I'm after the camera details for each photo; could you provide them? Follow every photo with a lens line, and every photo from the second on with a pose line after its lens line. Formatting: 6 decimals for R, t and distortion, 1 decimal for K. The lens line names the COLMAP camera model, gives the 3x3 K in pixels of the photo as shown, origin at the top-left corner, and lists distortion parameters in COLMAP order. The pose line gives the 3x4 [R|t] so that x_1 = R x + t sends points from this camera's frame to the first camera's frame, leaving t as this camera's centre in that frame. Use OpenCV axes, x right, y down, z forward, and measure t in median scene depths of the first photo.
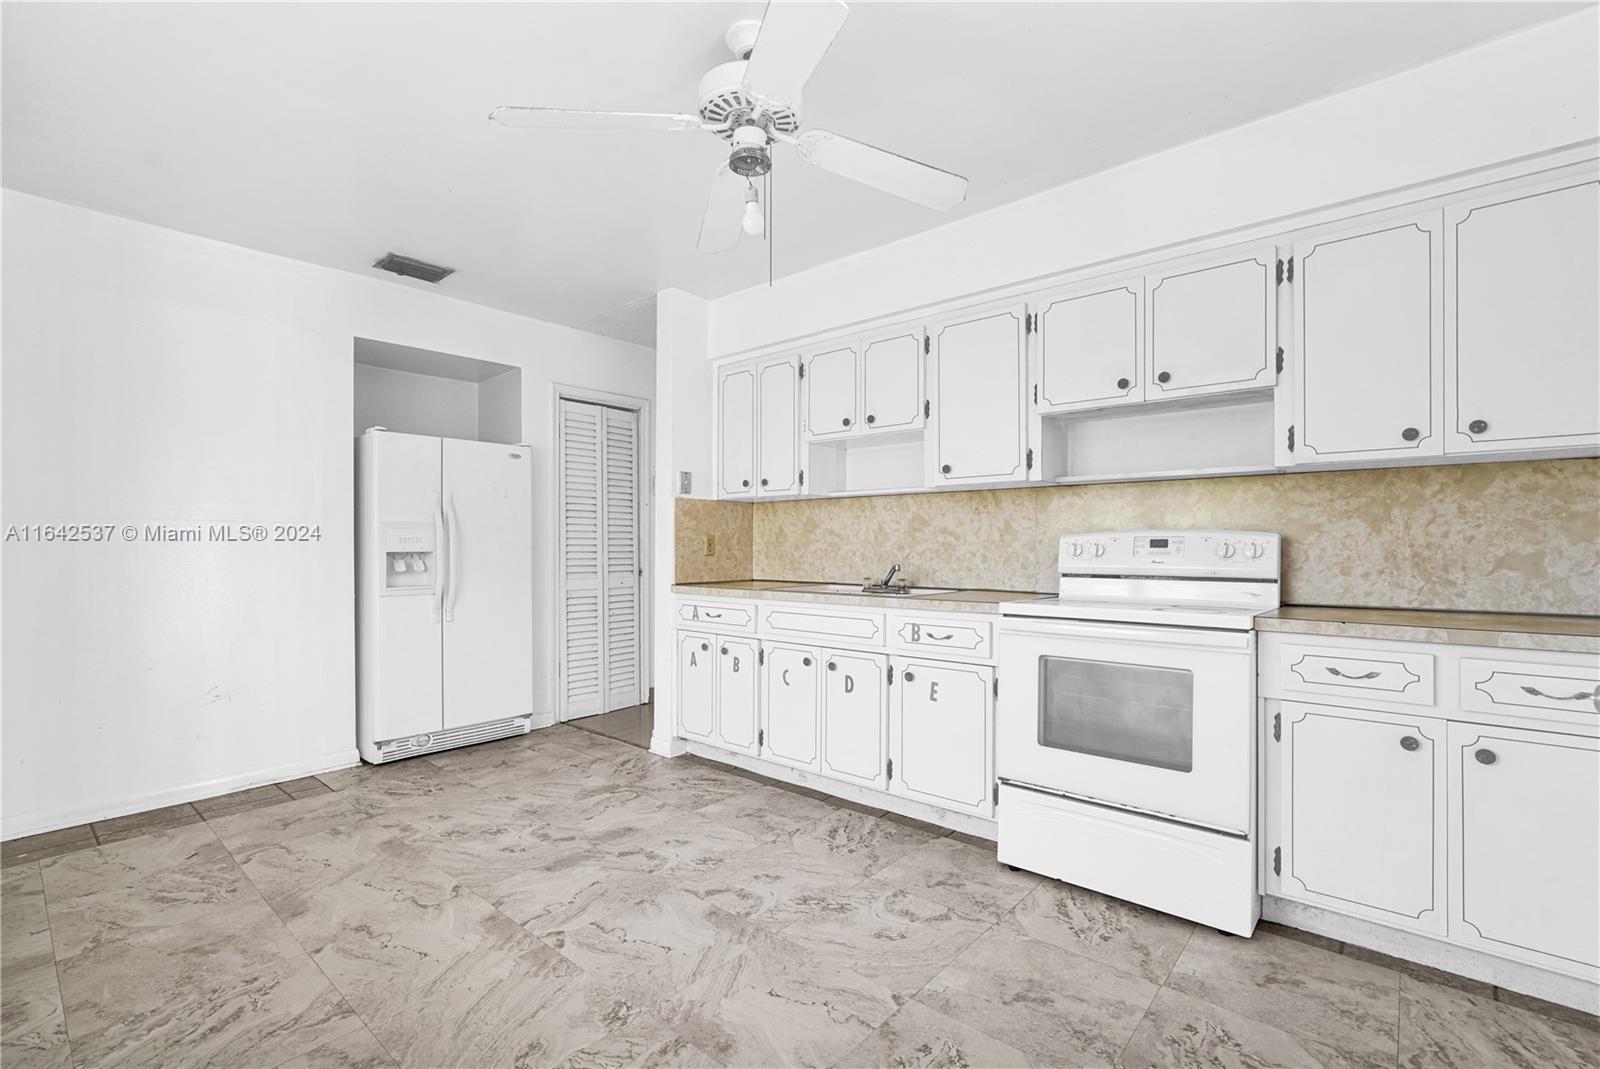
lens RADIAL K [[736.7, 0, 808.5], [0, 736.7, 559.1], [0, 0, 1]] dist [-0.001297, 0.000385]
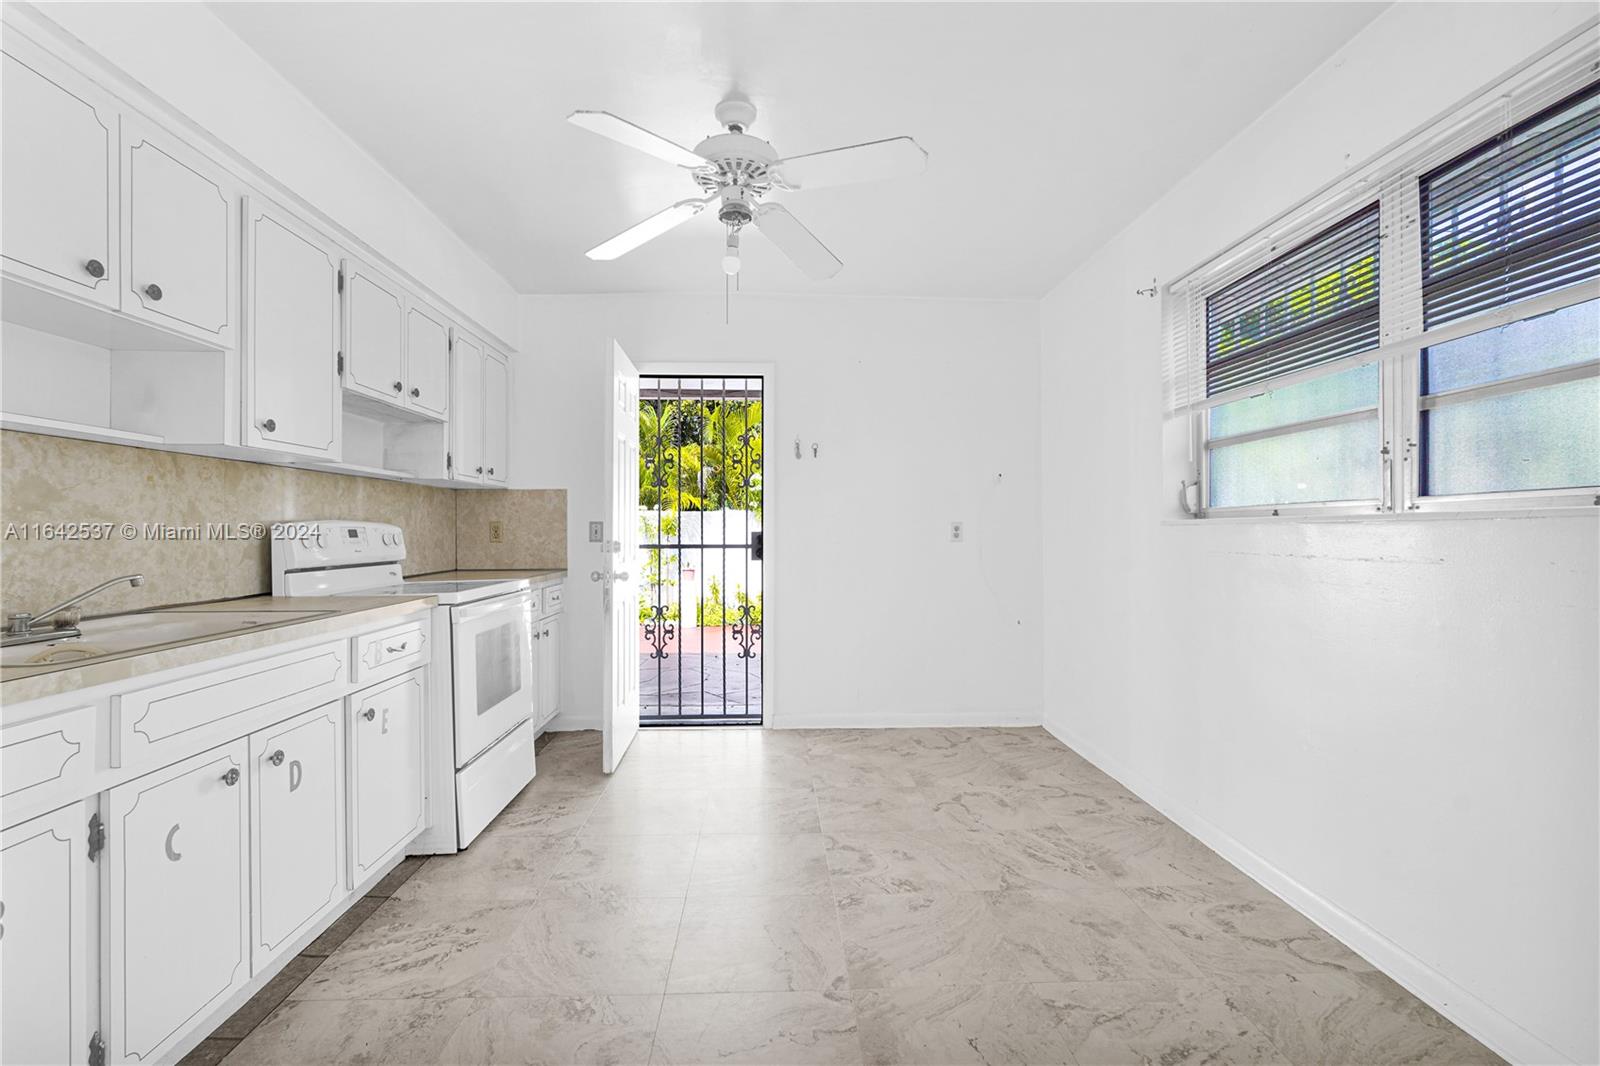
lens RADIAL K [[705.0, 0, 800.0], [0, 705.0, 533.0], [0, 0, 1]] dist [-0.009909, 0.000088]
pose [[-0.689268, -0.000994, 0.724505, -0.625368], [0.015007, 0.999765, 0.015649, -0.025134], [-0.724351, 0.021659, -0.689091, 1.091040]]
